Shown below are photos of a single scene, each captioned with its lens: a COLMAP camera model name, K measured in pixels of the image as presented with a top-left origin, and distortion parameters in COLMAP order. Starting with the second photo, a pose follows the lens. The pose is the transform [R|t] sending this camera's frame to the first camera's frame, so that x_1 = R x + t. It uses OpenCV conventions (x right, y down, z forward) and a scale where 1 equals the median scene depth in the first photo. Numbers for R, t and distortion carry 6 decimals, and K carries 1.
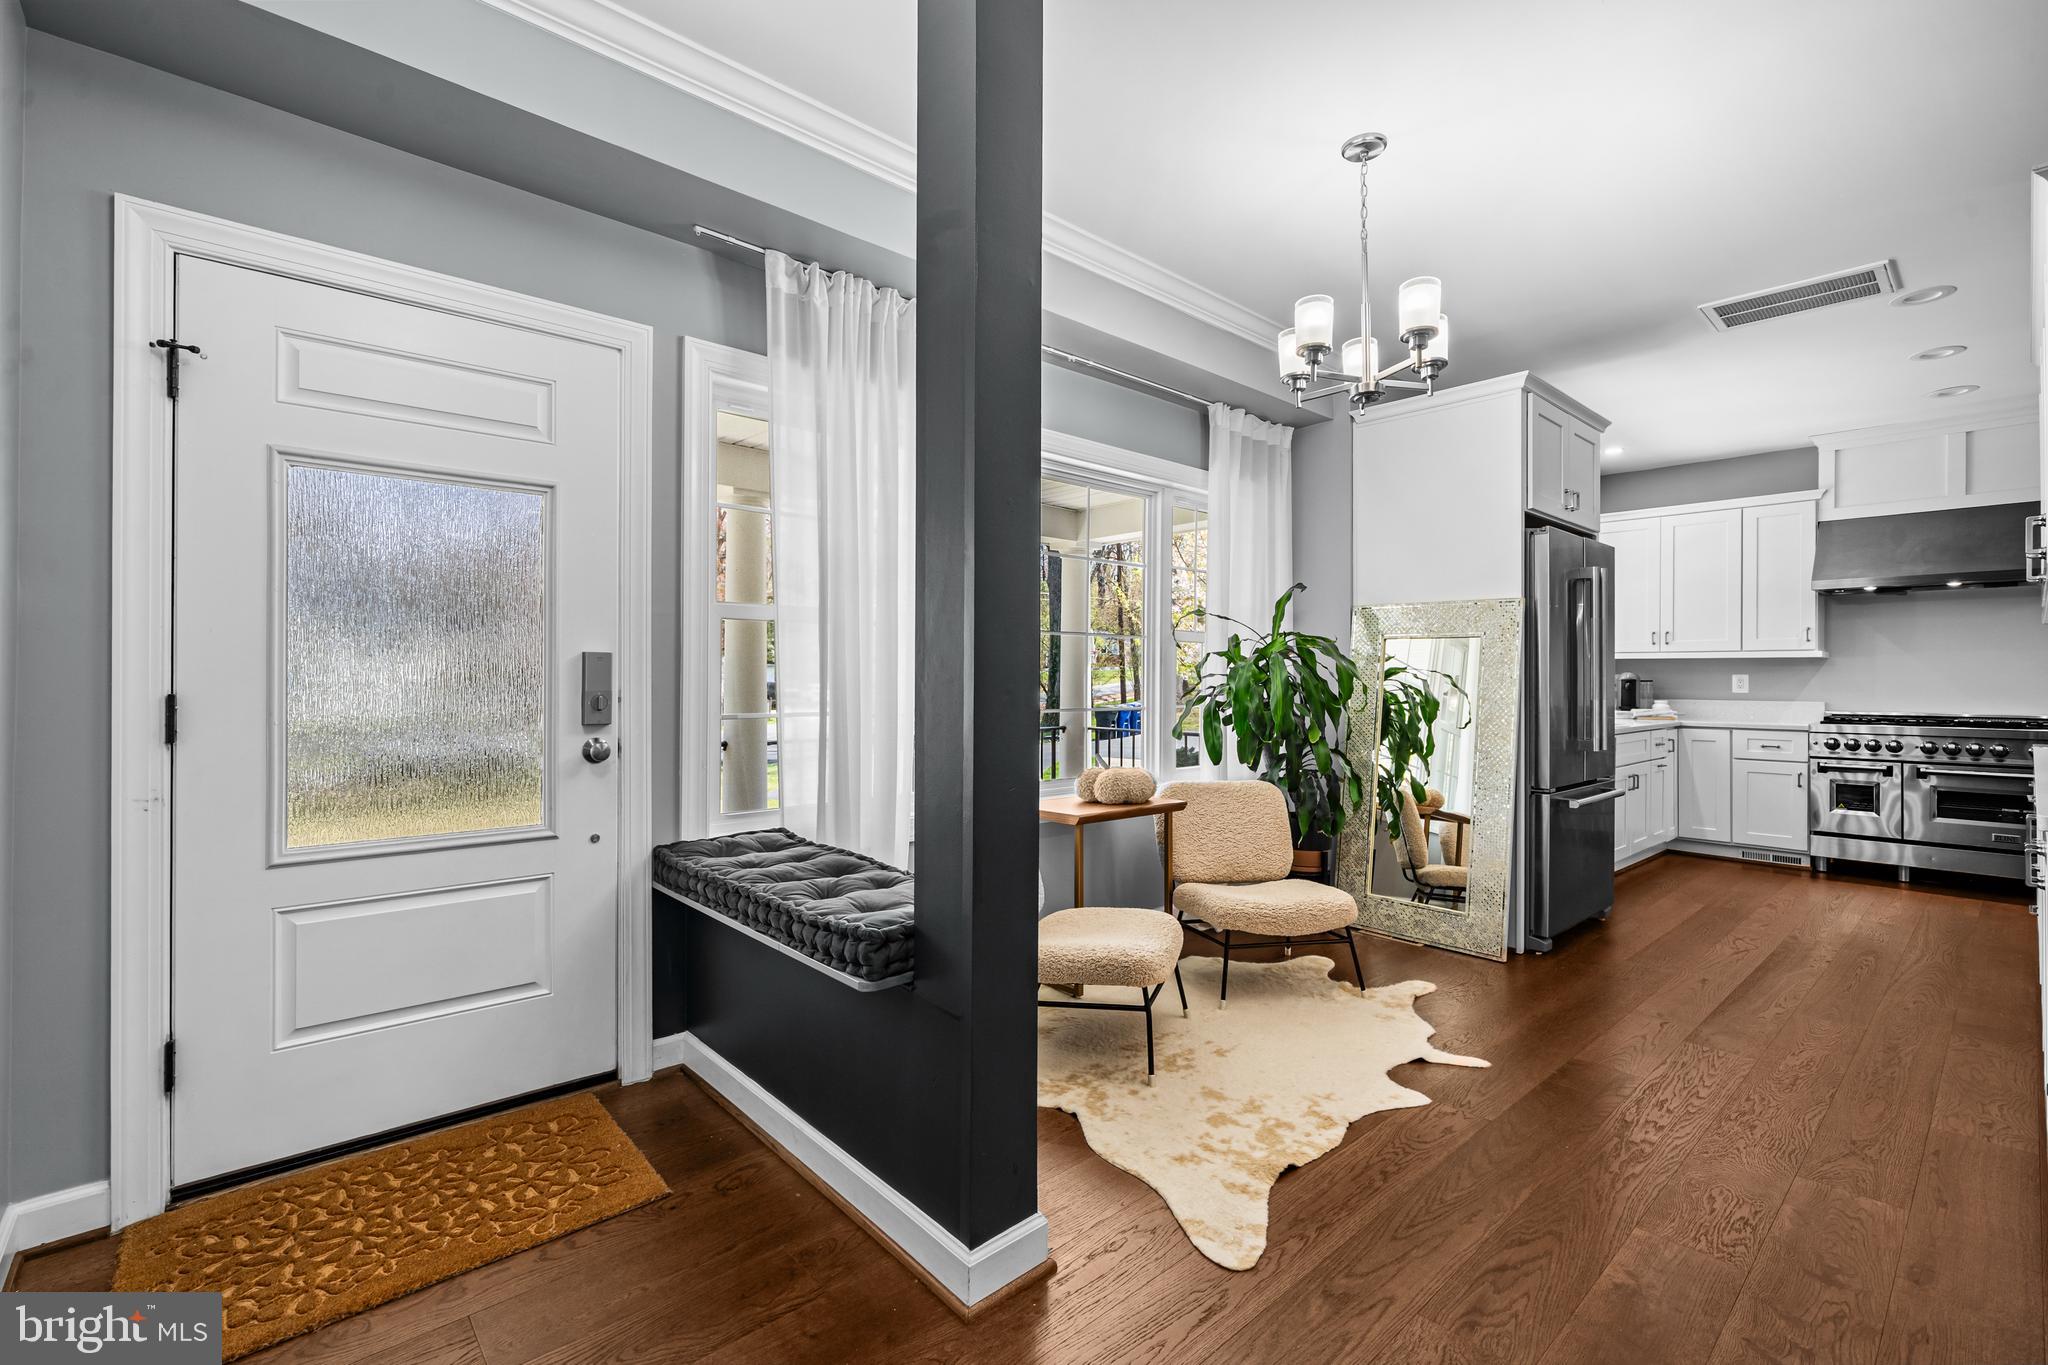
lens RADIAL K [[862.6, 0, 1010.3], [0, 862.6, 685.2], [0, 0, 1]] dist [-0.003890, 0.001279]
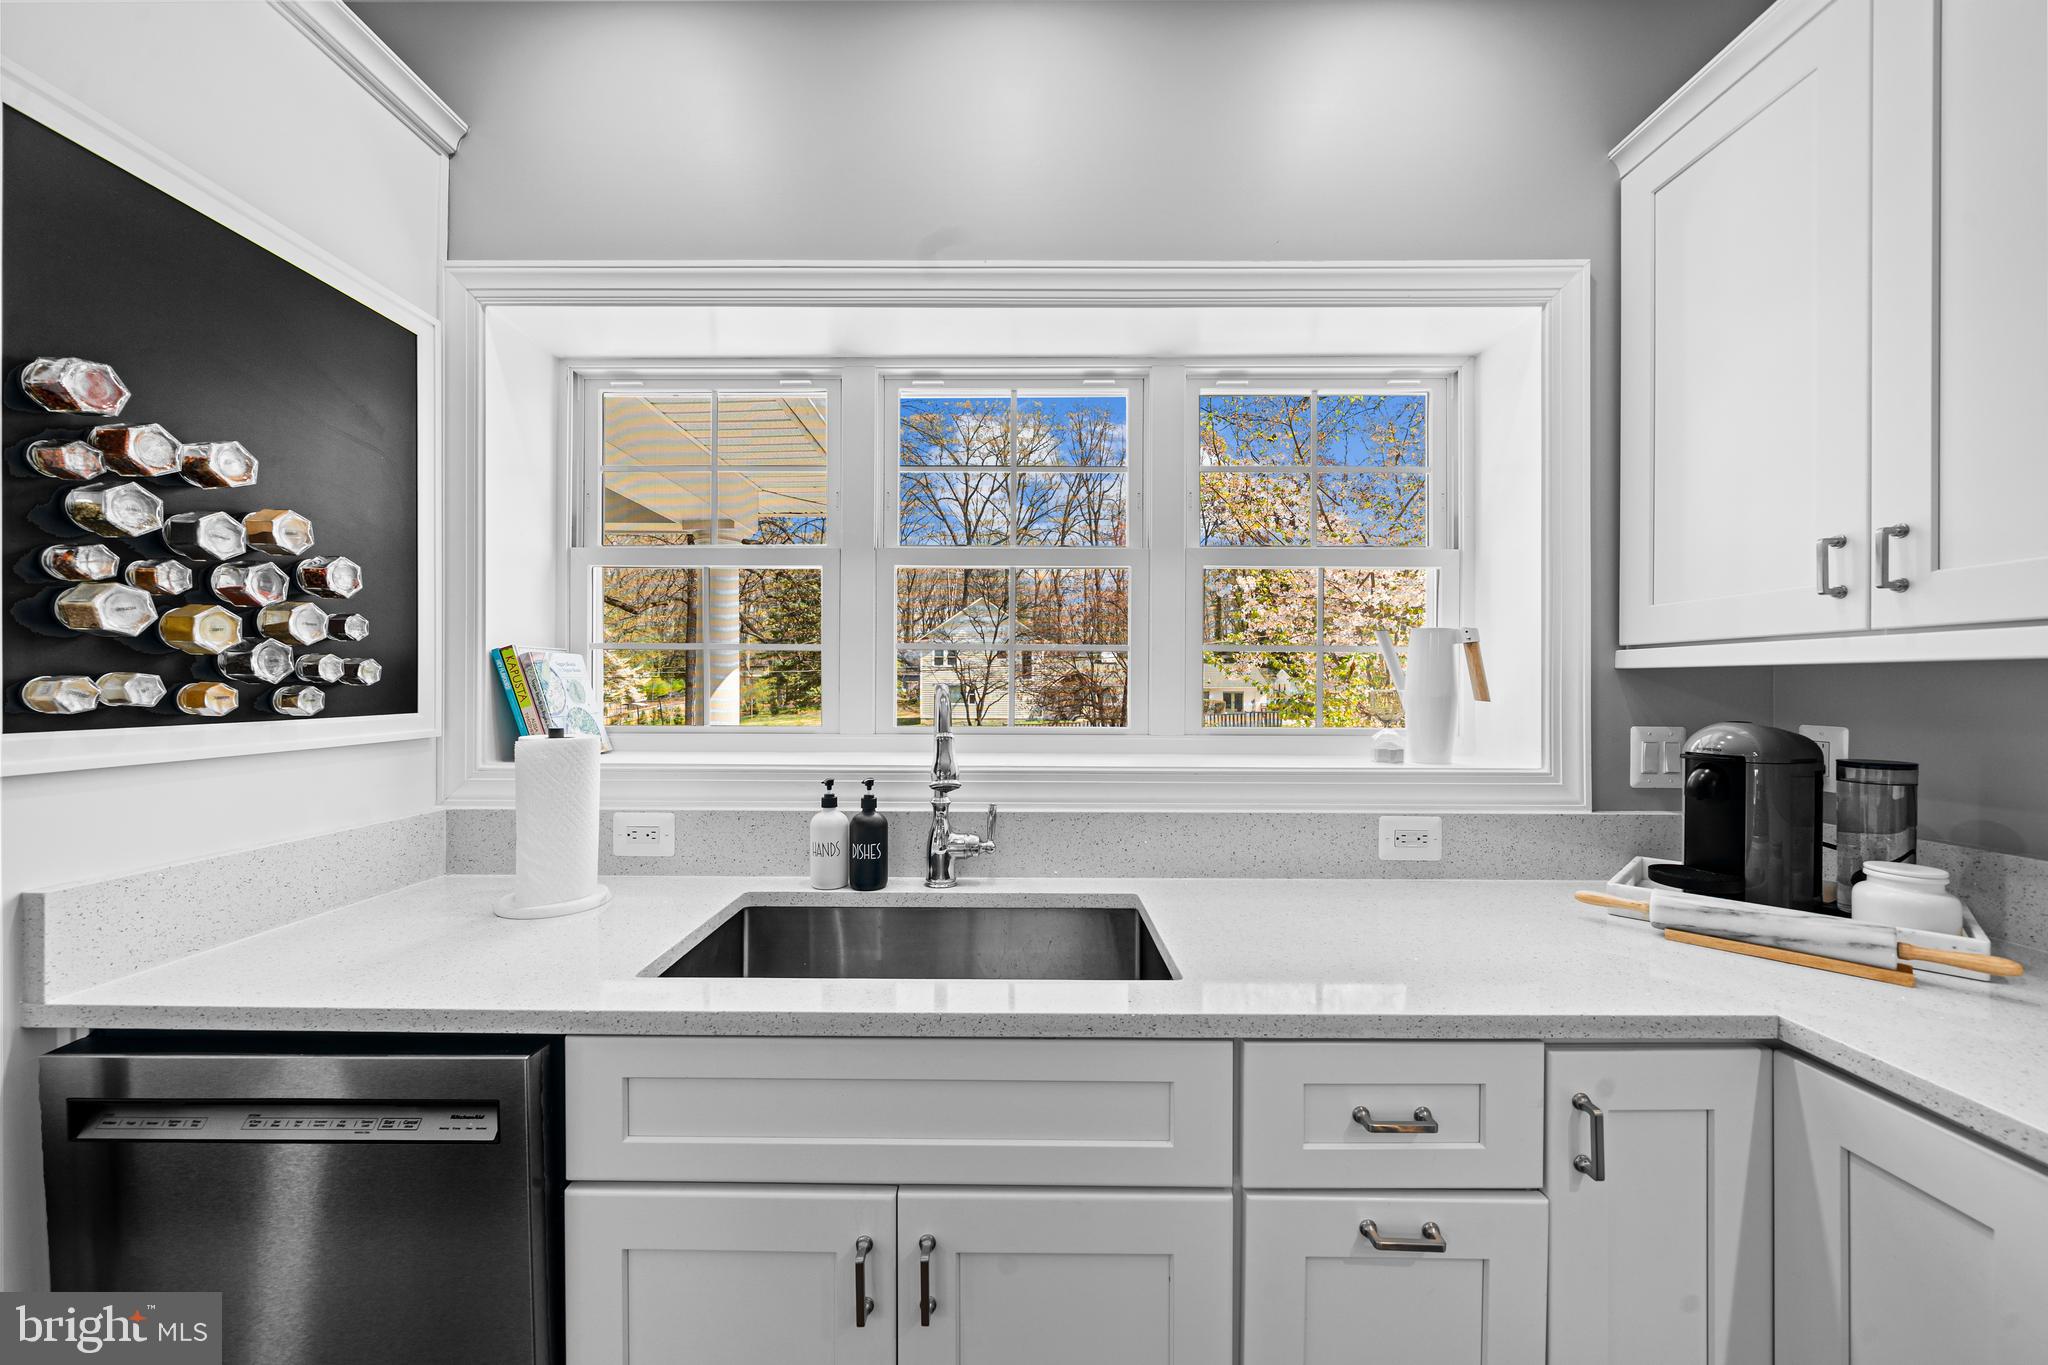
lens RADIAL K [[731.0, 0, 1021.5], [0, 731.0, 681.6], [0, 0, 1]] dist [-0.002242, 0.000067]
pose [[0.751232, -0.008254, -0.659986, 0.800980], [-0.003992, 0.999847, -0.017048, -0.025310], [0.660026, 0.015442, 0.751084, 0.825095]]
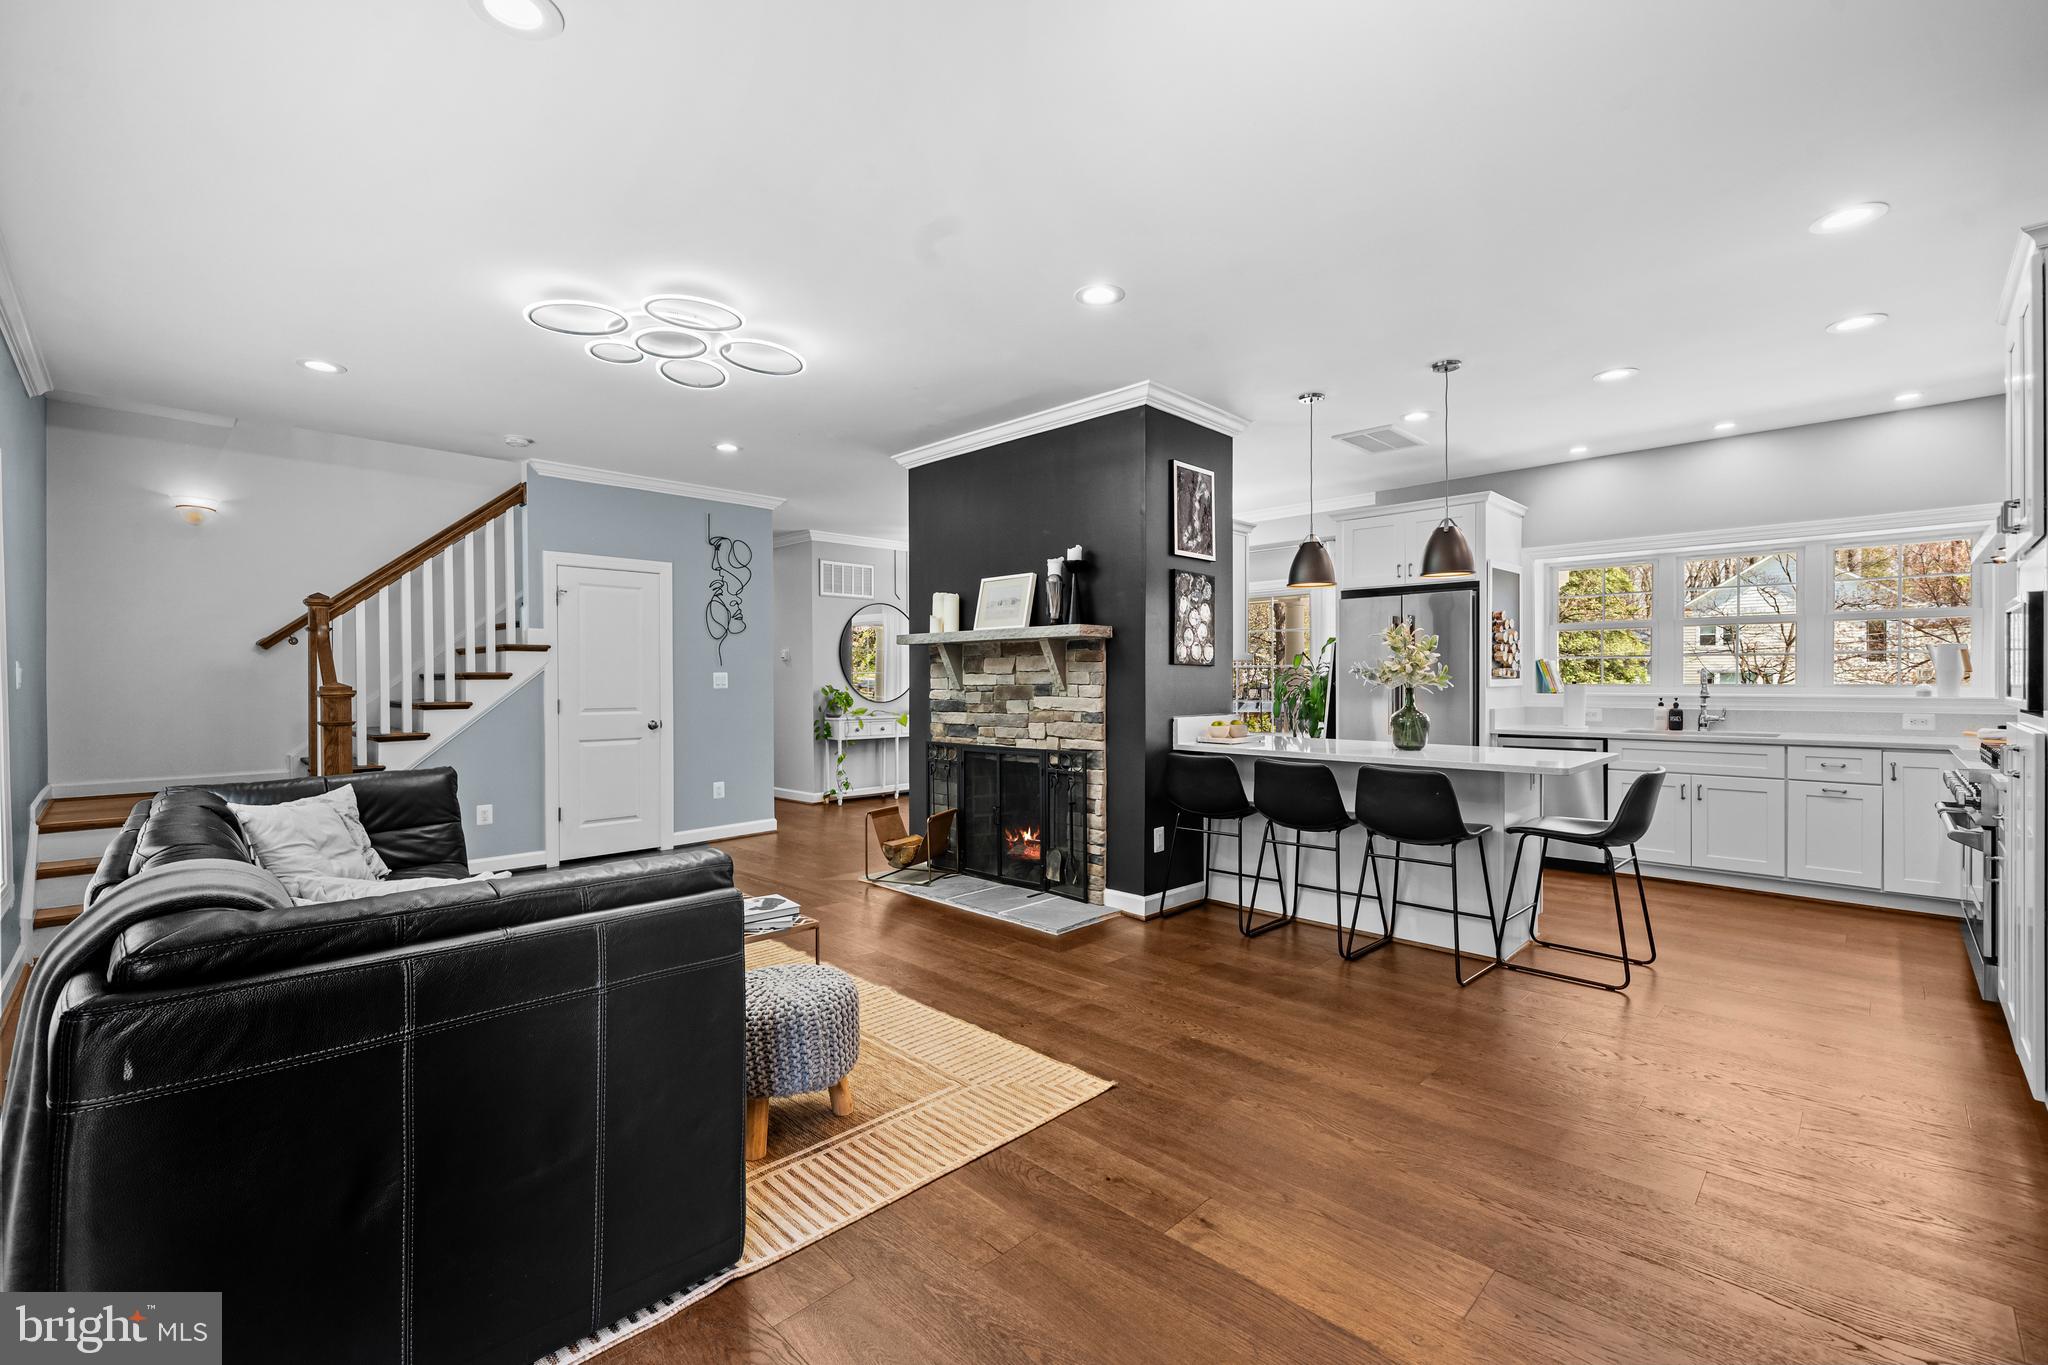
lens RADIAL K [[862.6, 0, 1011.5], [0, 862.6, 687.3], [0, 0, 1]] dist [-0.003890, 0.001279]
pose [[0.057581, 0.003676, -0.998334, 1.551464], [-0.003984, 0.999986, 0.003452, -0.007308], [0.998333, 0.003779, 0.057595, 0.148908]]
